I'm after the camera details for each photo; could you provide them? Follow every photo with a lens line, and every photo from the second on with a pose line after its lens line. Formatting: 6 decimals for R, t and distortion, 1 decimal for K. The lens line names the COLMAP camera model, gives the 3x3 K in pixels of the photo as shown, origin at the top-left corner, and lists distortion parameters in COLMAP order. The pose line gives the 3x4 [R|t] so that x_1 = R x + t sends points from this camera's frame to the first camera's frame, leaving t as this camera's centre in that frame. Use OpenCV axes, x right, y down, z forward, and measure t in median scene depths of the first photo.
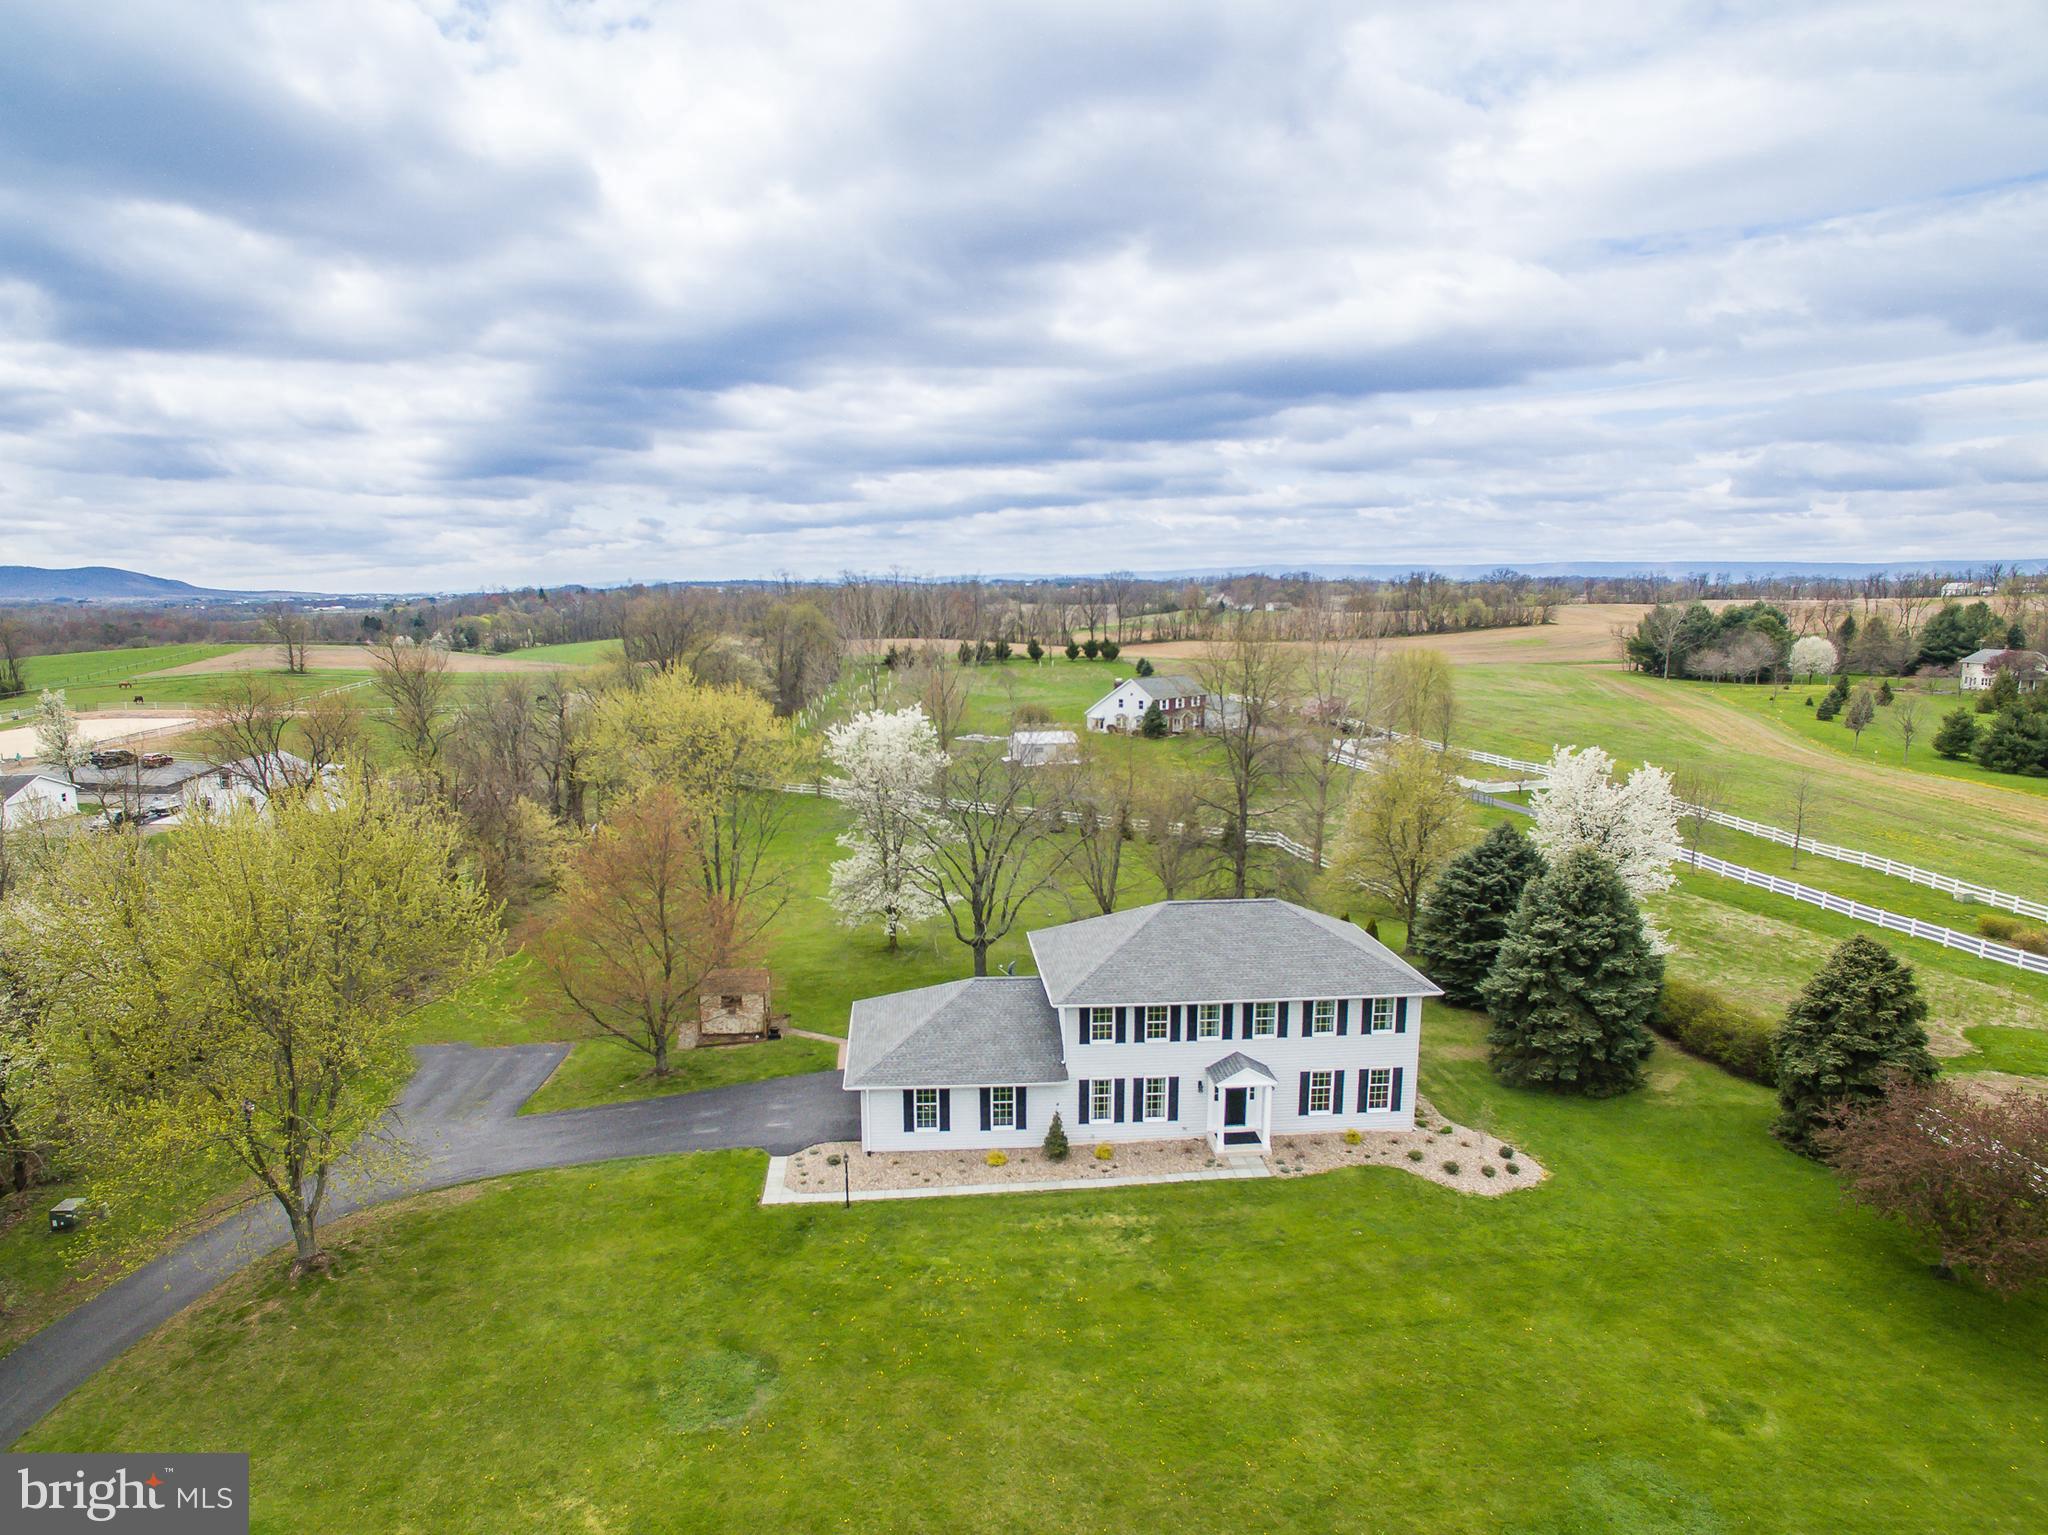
lens RADIAL K [[1377.9, 0, 997.2], [0, 1377.9, 797.5], [0, 0, 1]] dist [-0.131783, 0.110679]
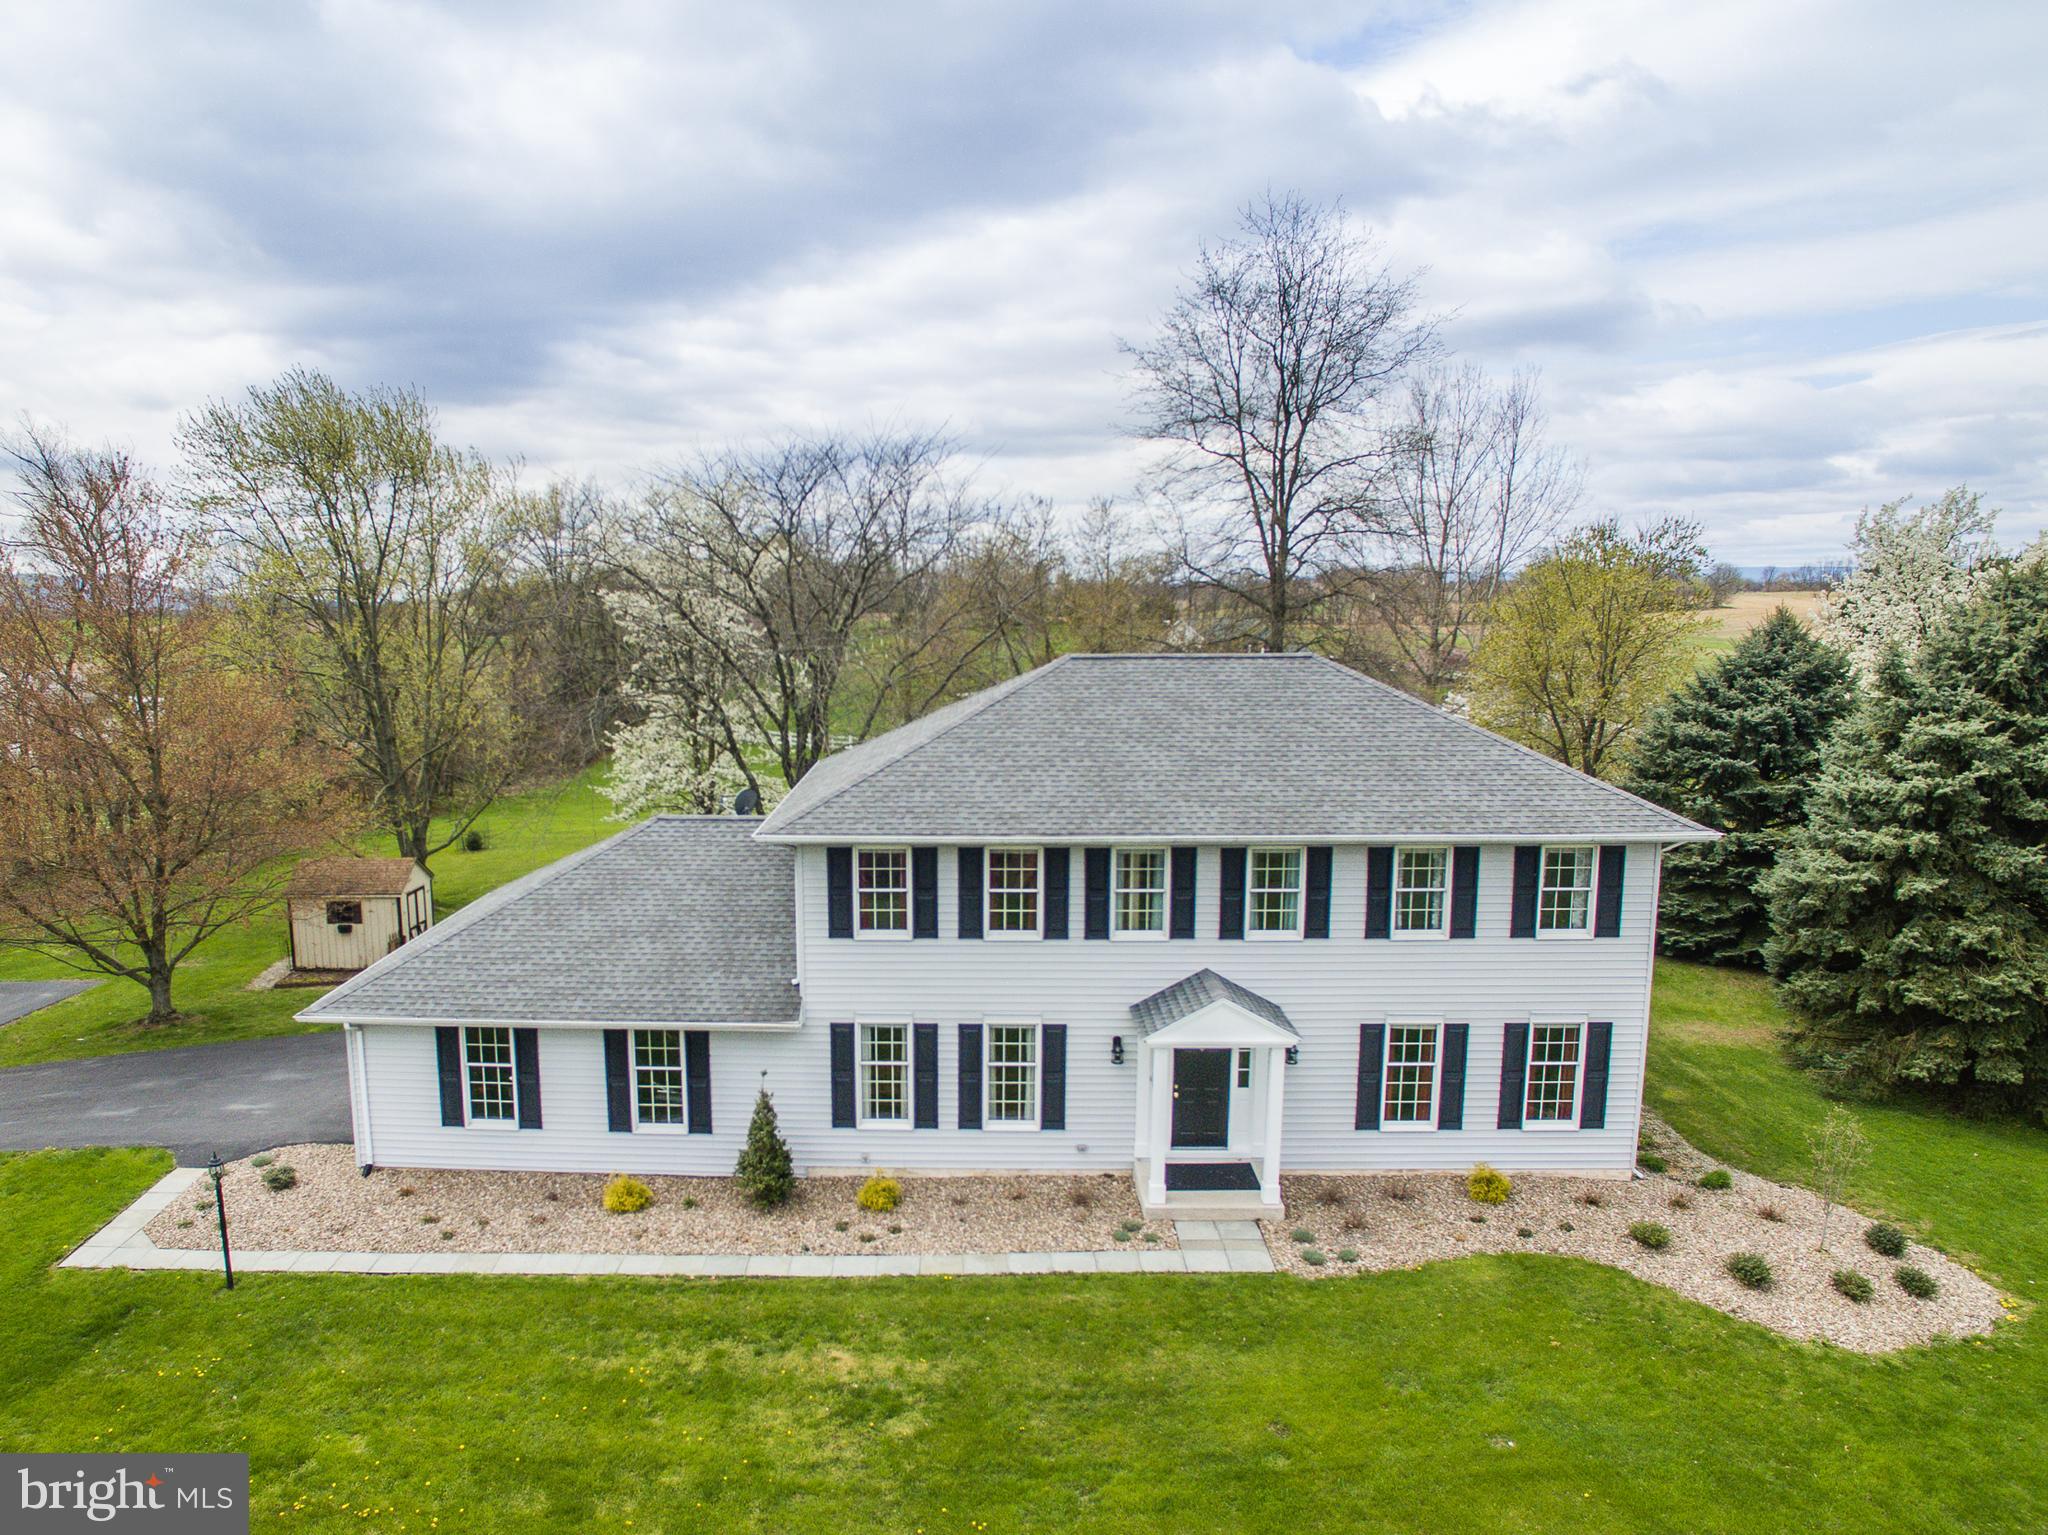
lens RADIAL K [[1510.5, 0, 883.2], [0, 1510.5, 820.8], [0, 0, 1]] dist [-0.129536, 0.102121]
pose [[0.992383, 0.014506, -0.122337, 0.131556], [-0.015984, 0.999811, -0.011104, 0.145906], [0.122153, 0.012975, 0.992426, 0.525832]]
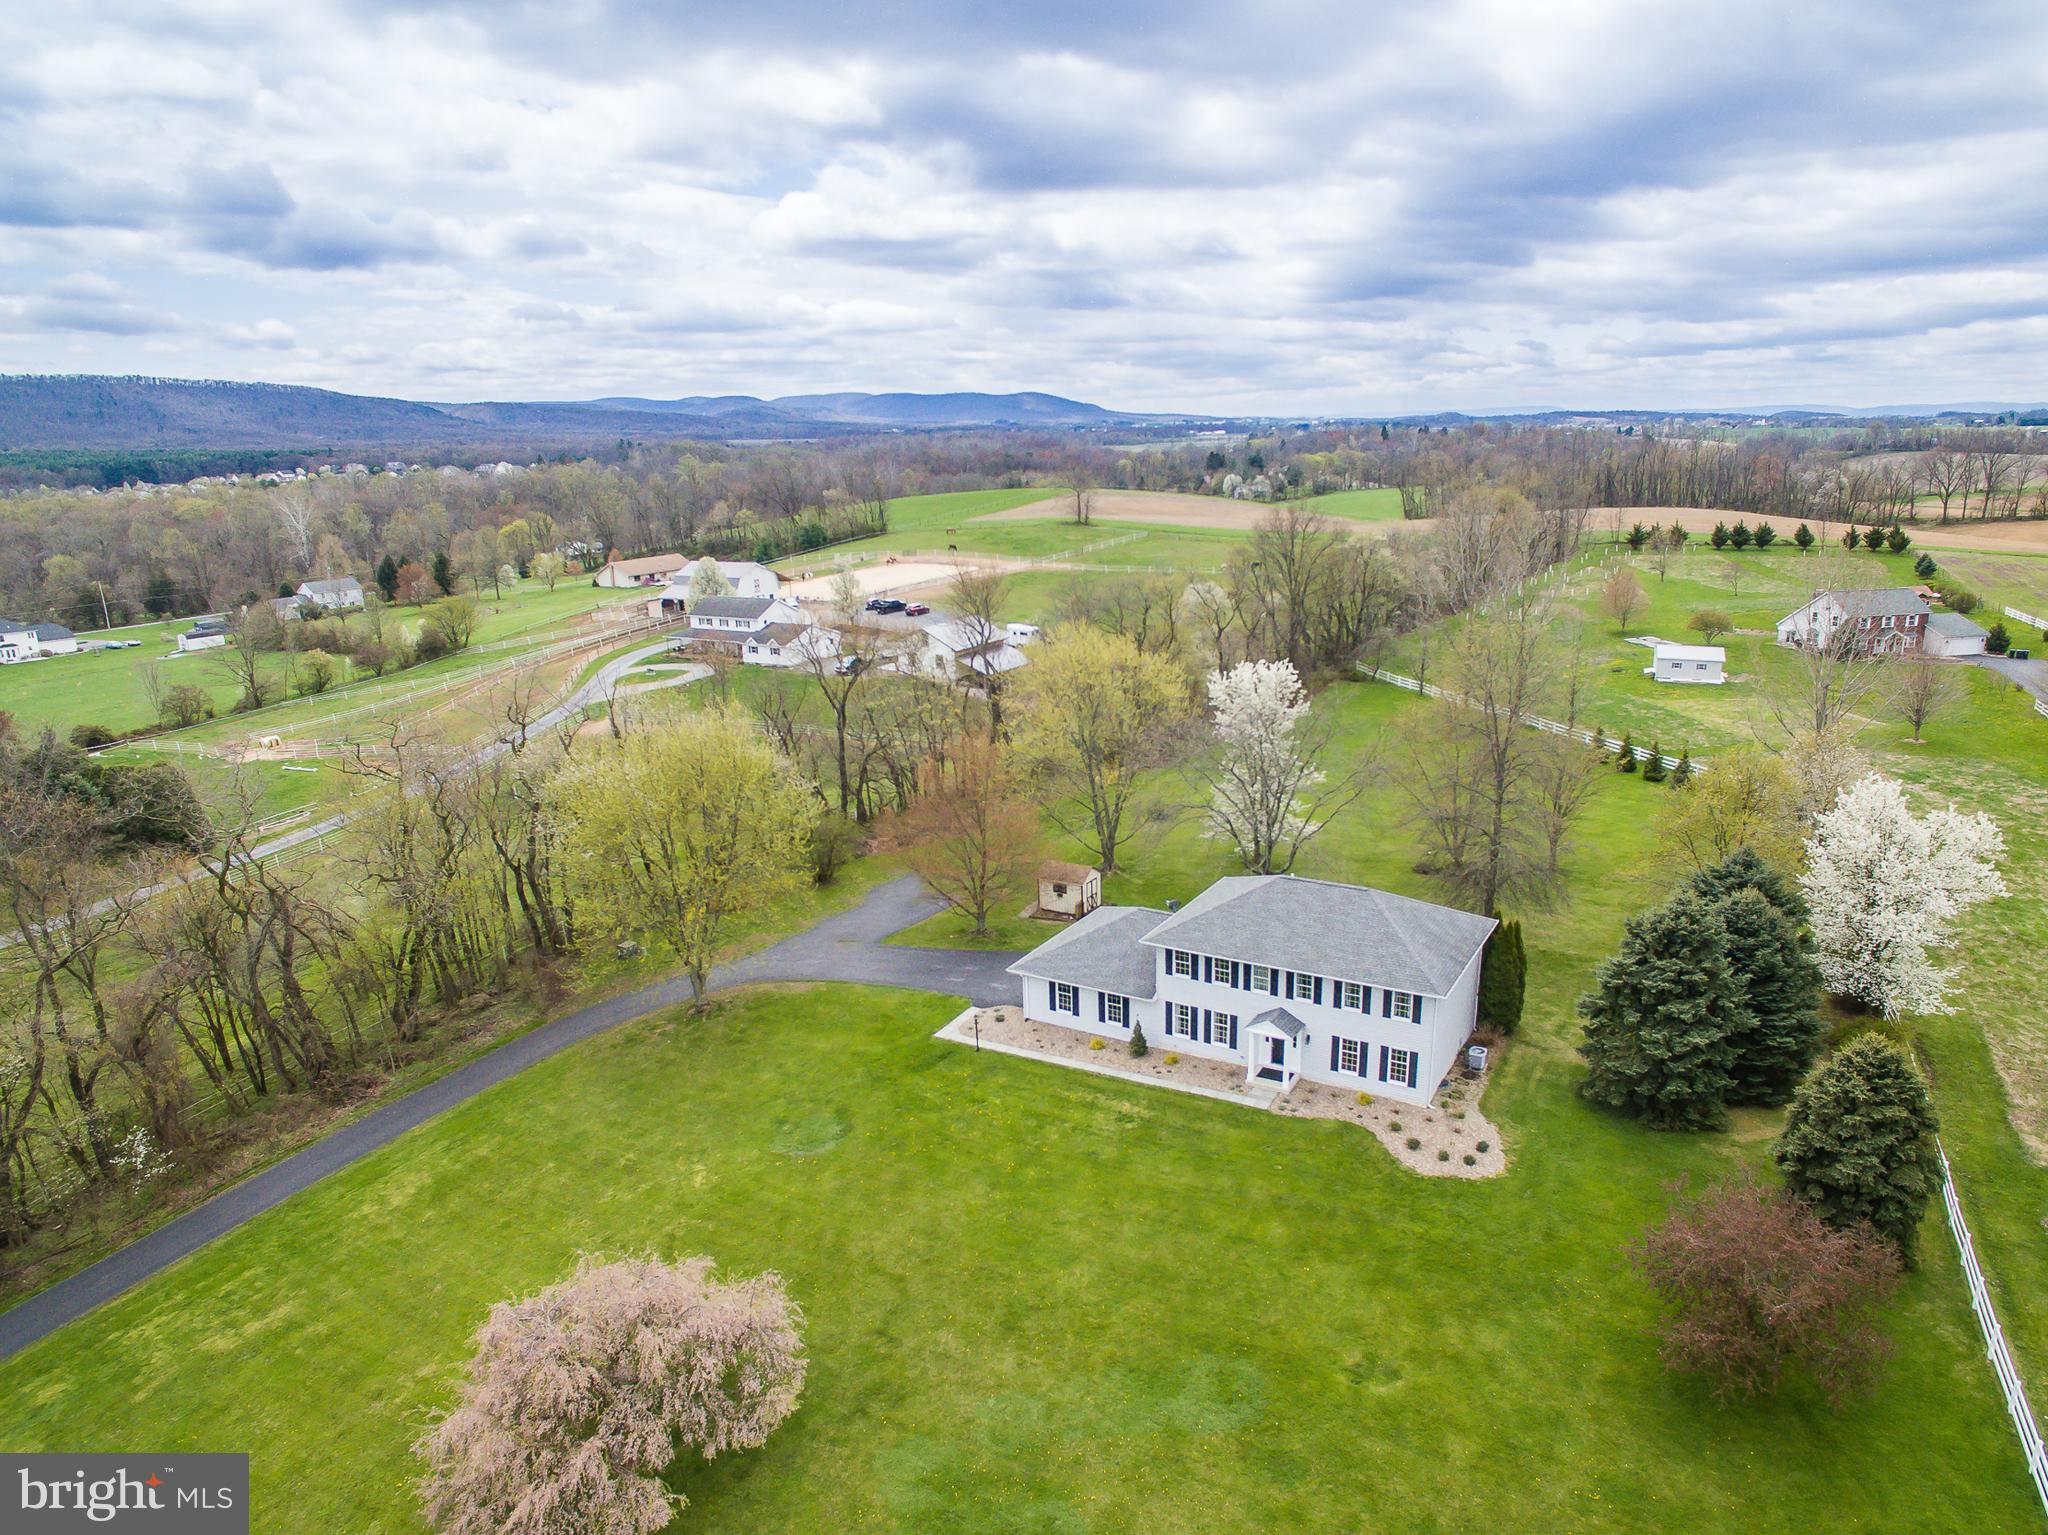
lens RADIAL K [[1404.1, 0, 1031.1], [0, 1404.1, 799.5], [0, 0, 1]] dist [-0.131451, 0.106699]
pose [[0.824161, 0.142557, -0.548121, 0.646329], [-0.071957, 0.986317, 0.148329, -0.167383], [0.561766, -0.082806, 0.823141, -0.144627]]
